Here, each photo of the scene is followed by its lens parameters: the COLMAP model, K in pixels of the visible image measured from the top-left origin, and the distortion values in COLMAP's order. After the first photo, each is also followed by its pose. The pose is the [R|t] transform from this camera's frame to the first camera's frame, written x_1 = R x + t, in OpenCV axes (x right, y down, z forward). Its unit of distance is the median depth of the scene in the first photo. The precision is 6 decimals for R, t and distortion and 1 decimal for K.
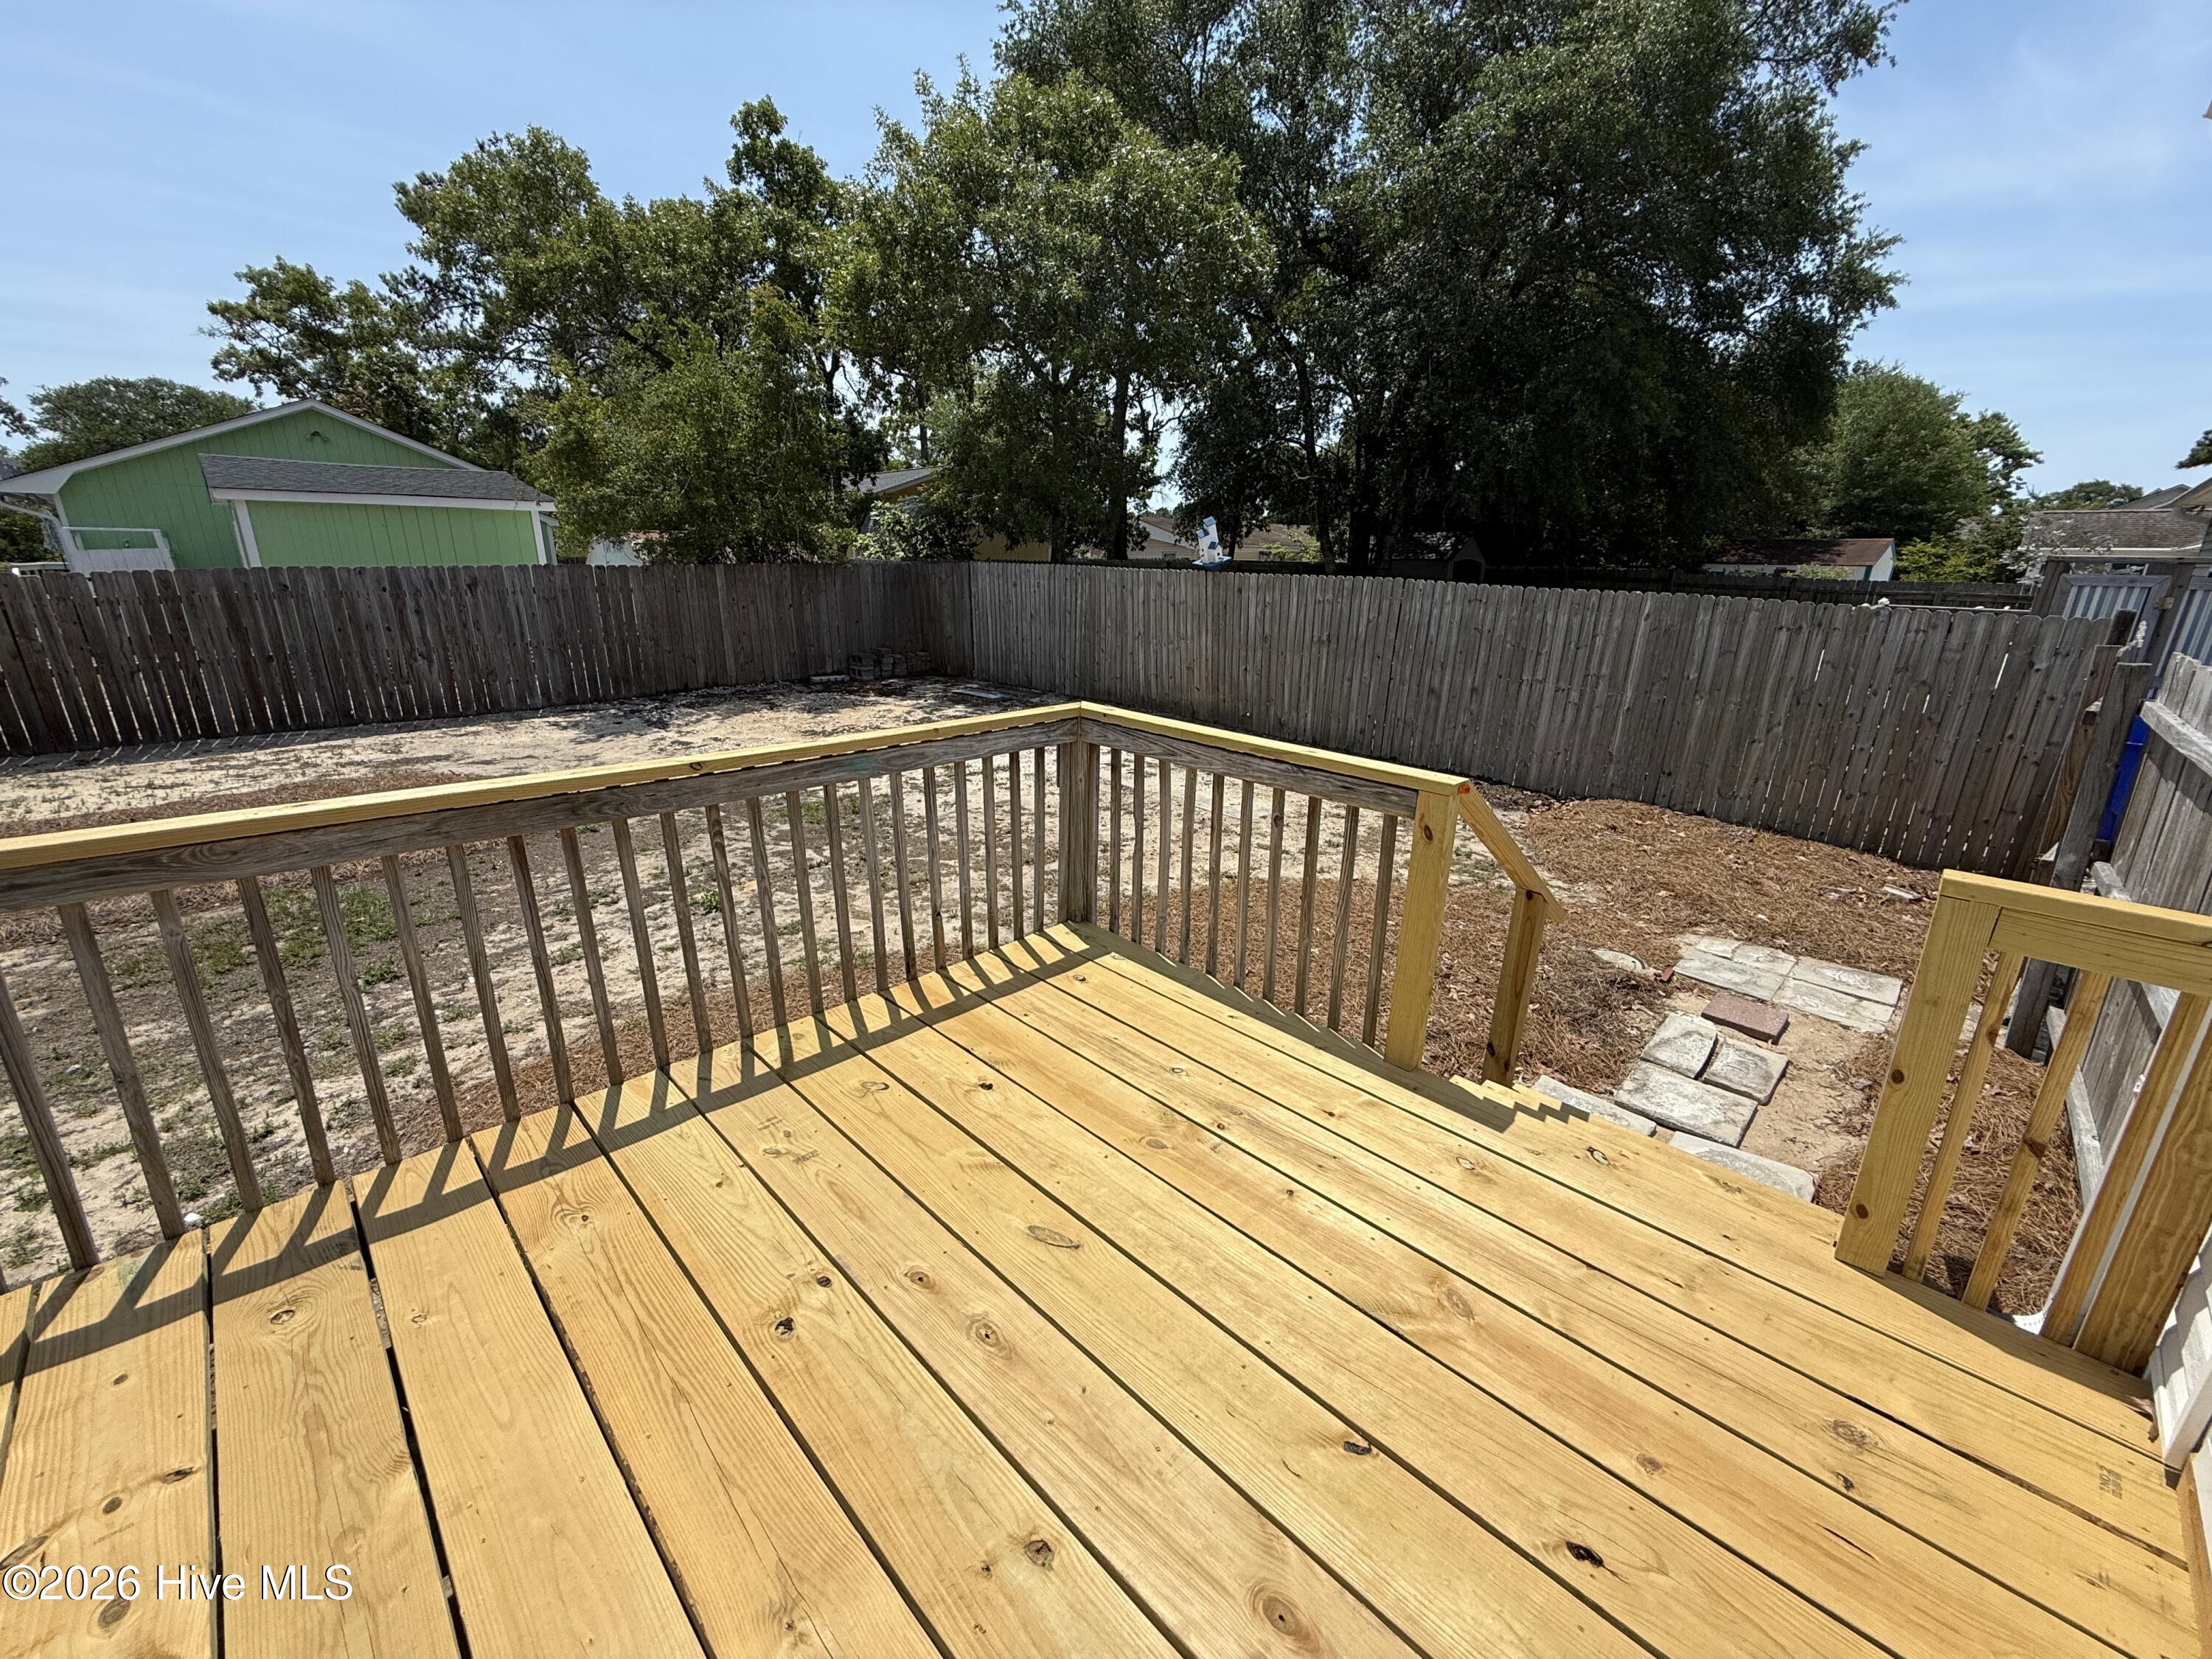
lens RADIAL K [[879.9, 0, 1108.4], [0, 879.9, 829.0], [0, 0, 1]] dist [0.000491, -0.000422]
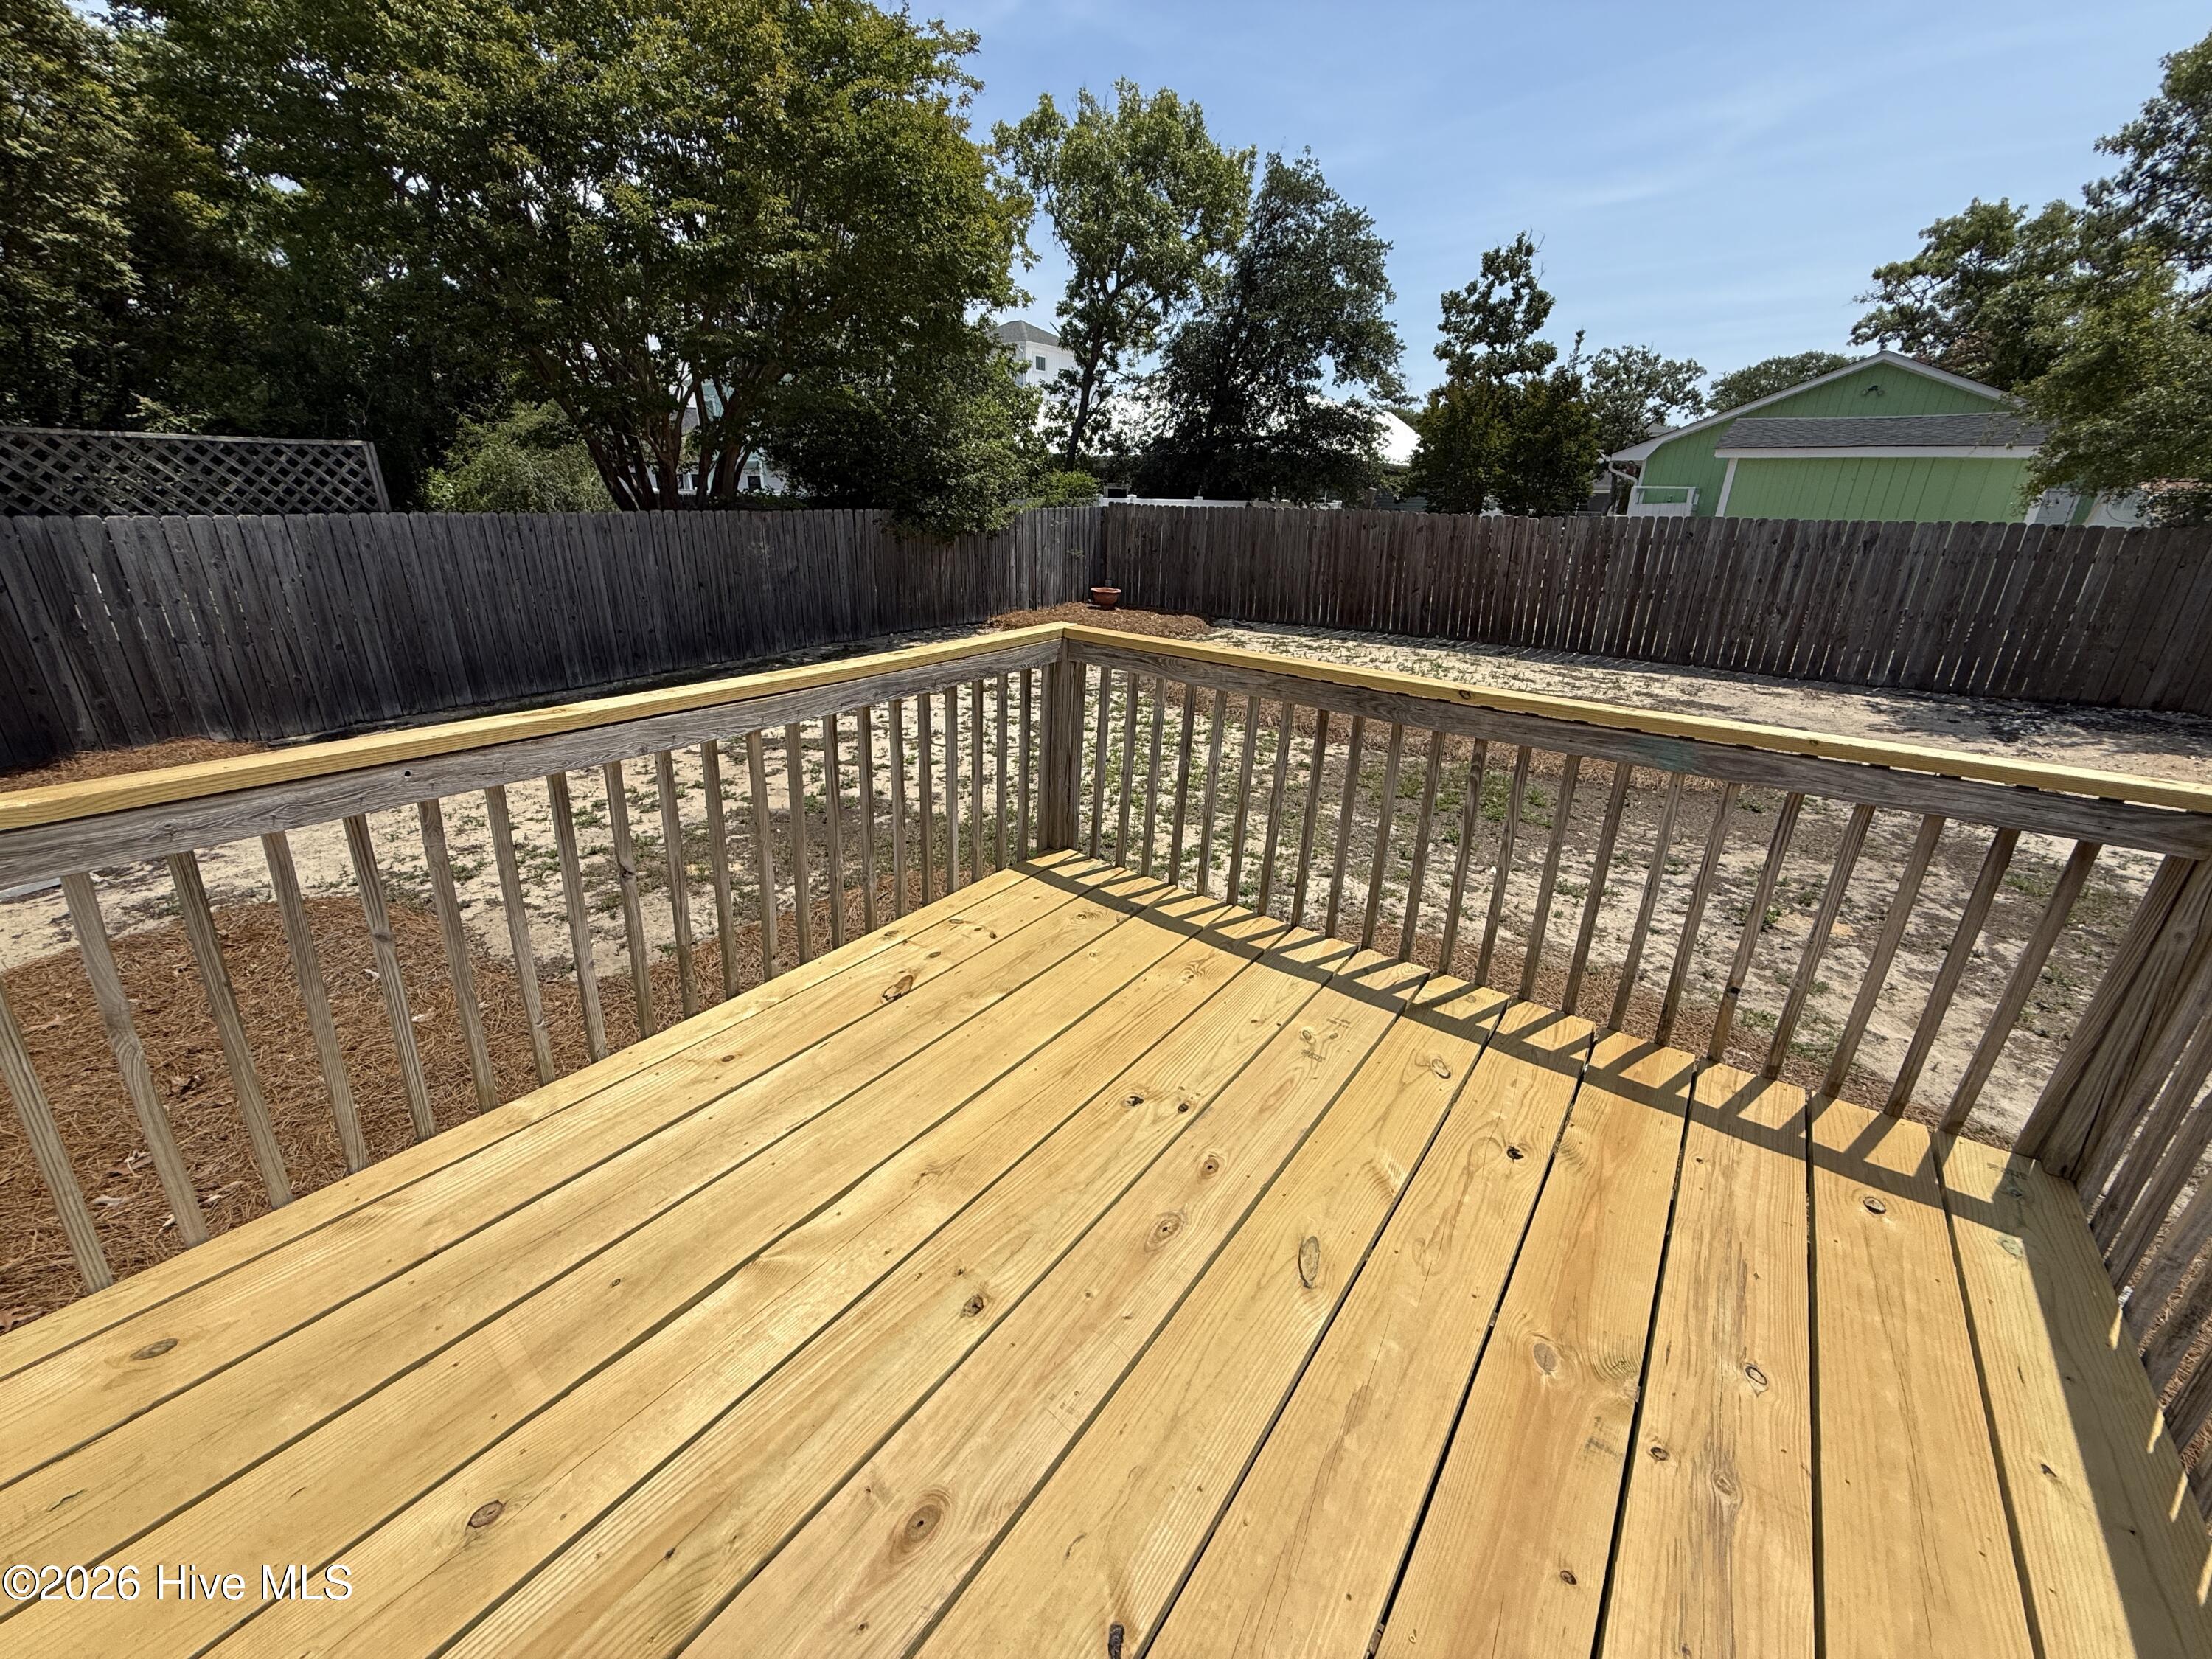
lens RADIAL K [[879.9, 0, 1100.0], [0, 879.9, 827.0], [0, 0, 1]] dist [0.000491, -0.000422]
pose [[0.153703, 0.345807, -0.925631, 0.074278], [-0.309911, 0.906367, 0.287149, -0.015353], [0.938259, 0.242728, 0.246481, 0.062482]]
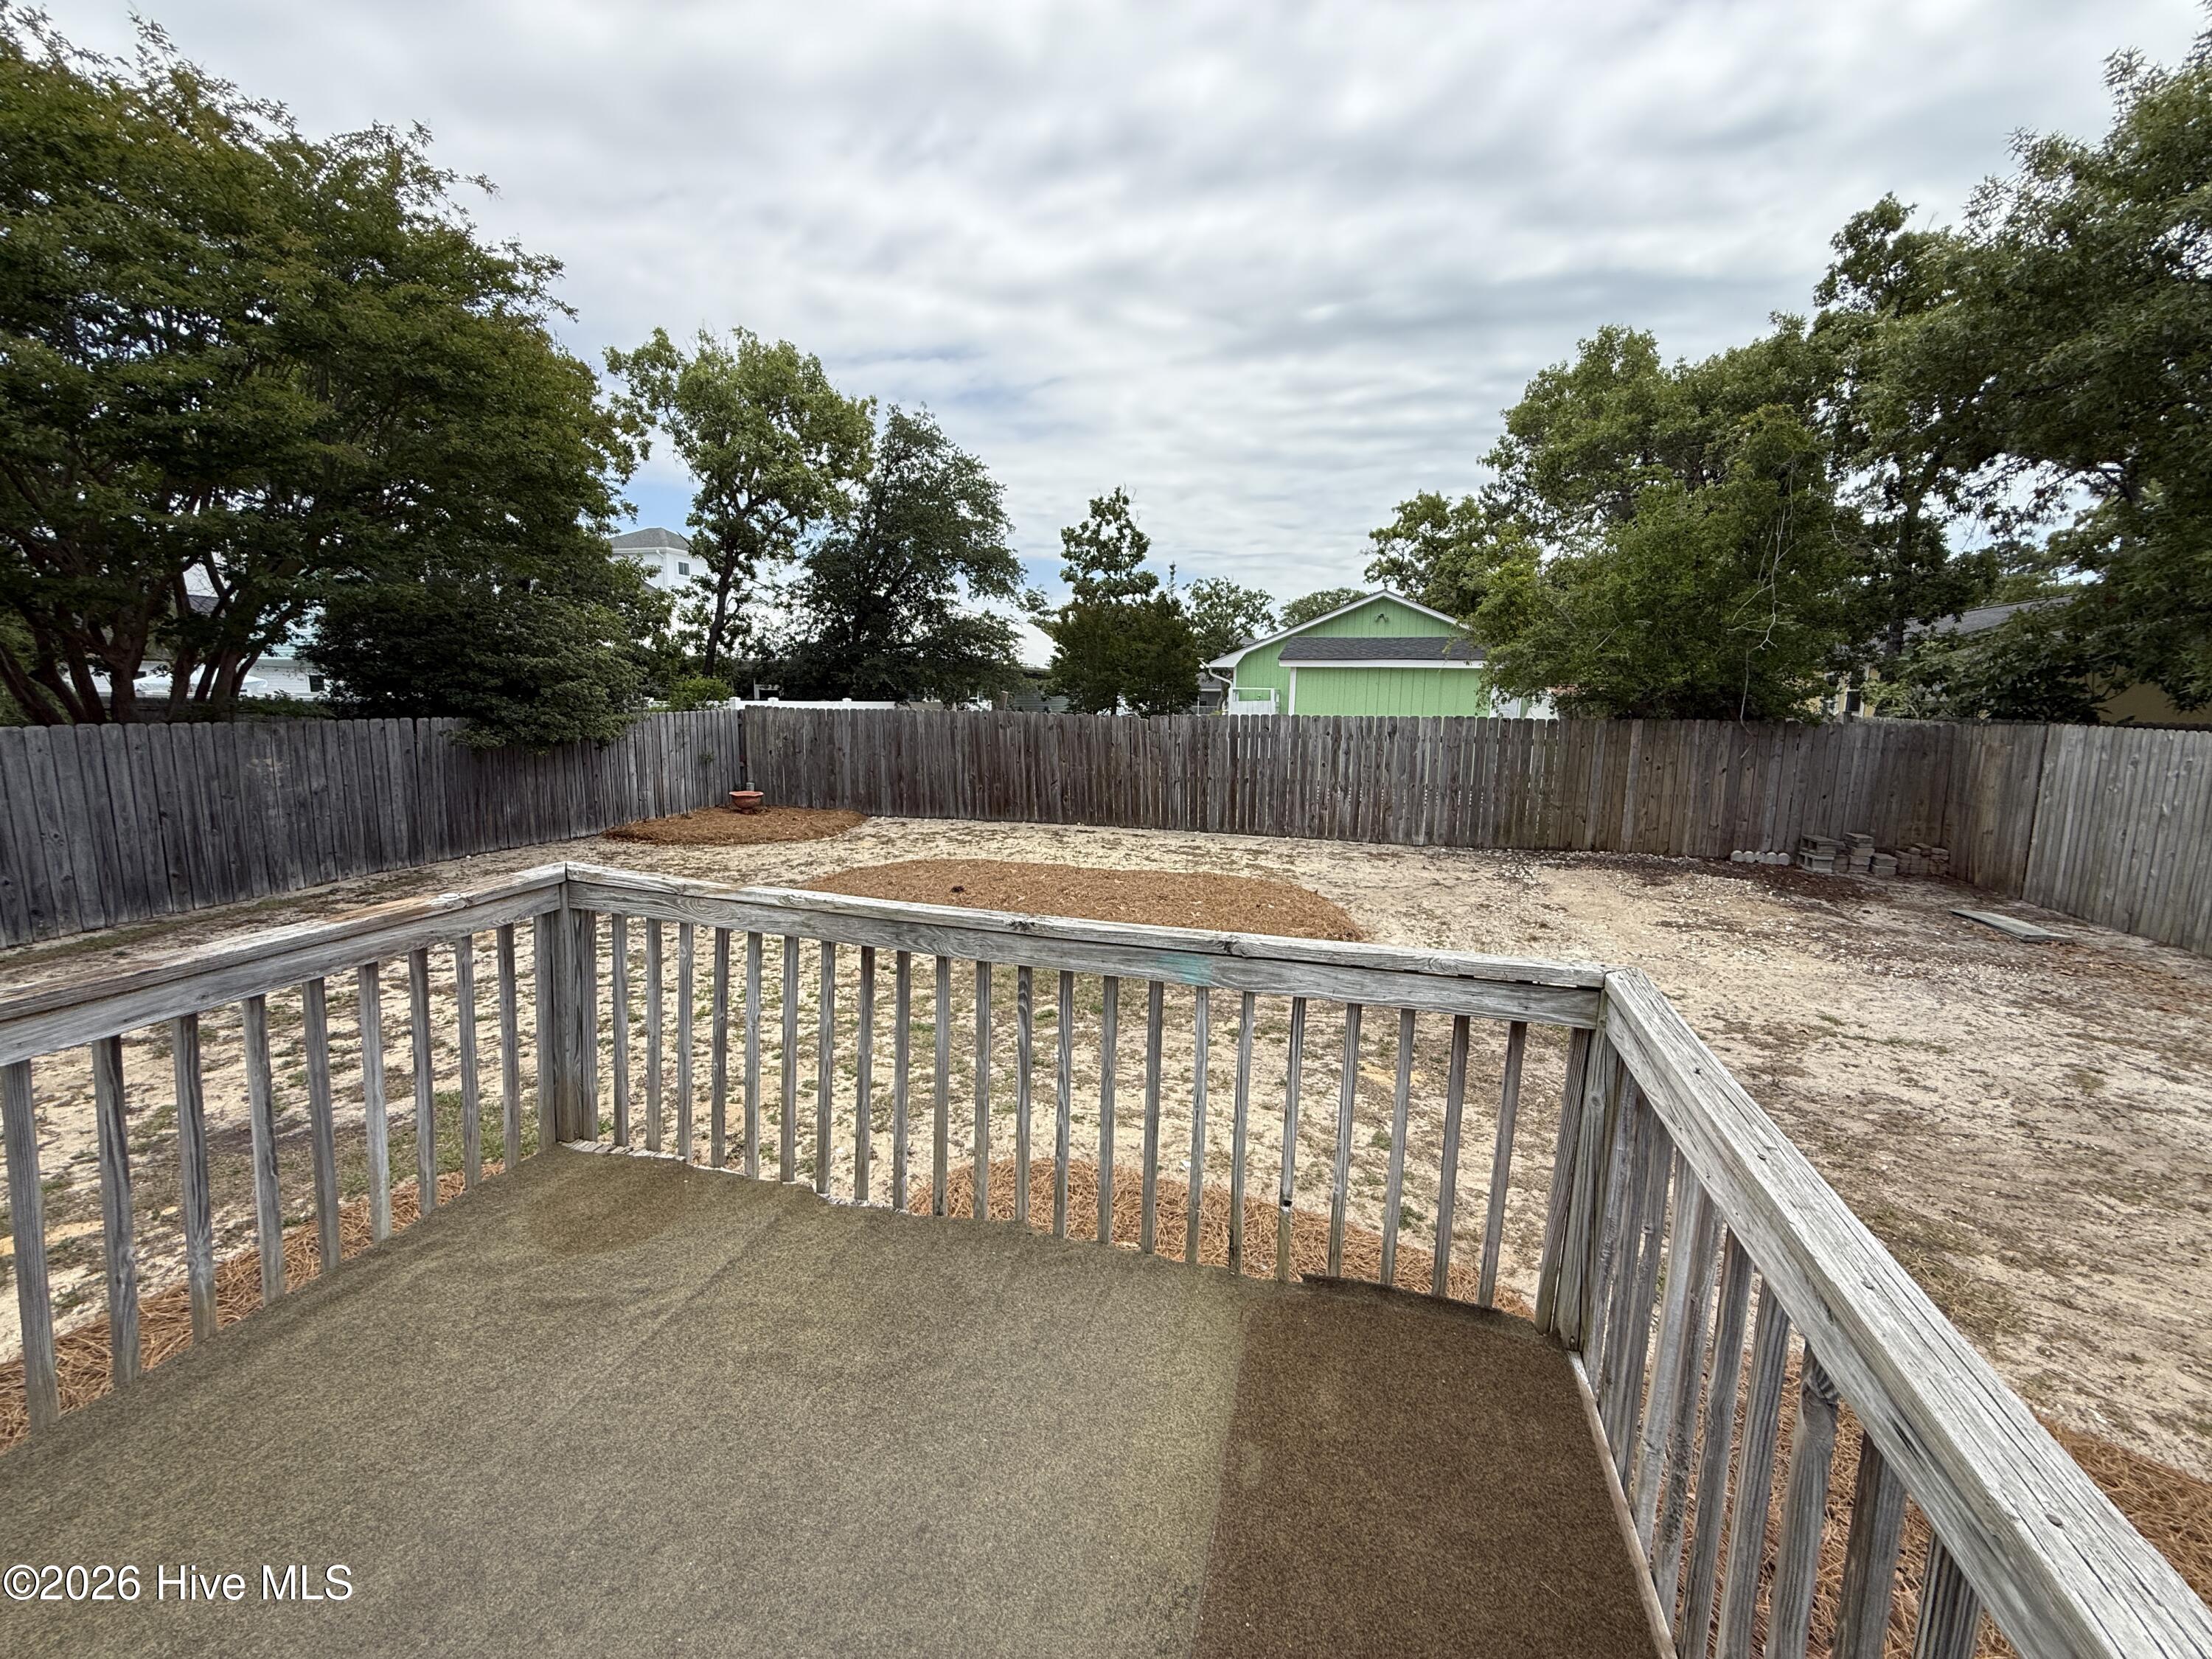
lens RADIAL K [[879.9, 0, 1101.7], [0, 879.9, 825.8], [0, 0, 1]] dist [0.000491, -0.000422]
pose [[0.490340, 0.125671, -0.862423, 0.061515], [-0.268384, 0.963234, -0.012232, -0.031922], [0.829178, 0.237459, 0.506040, 0.097345]]
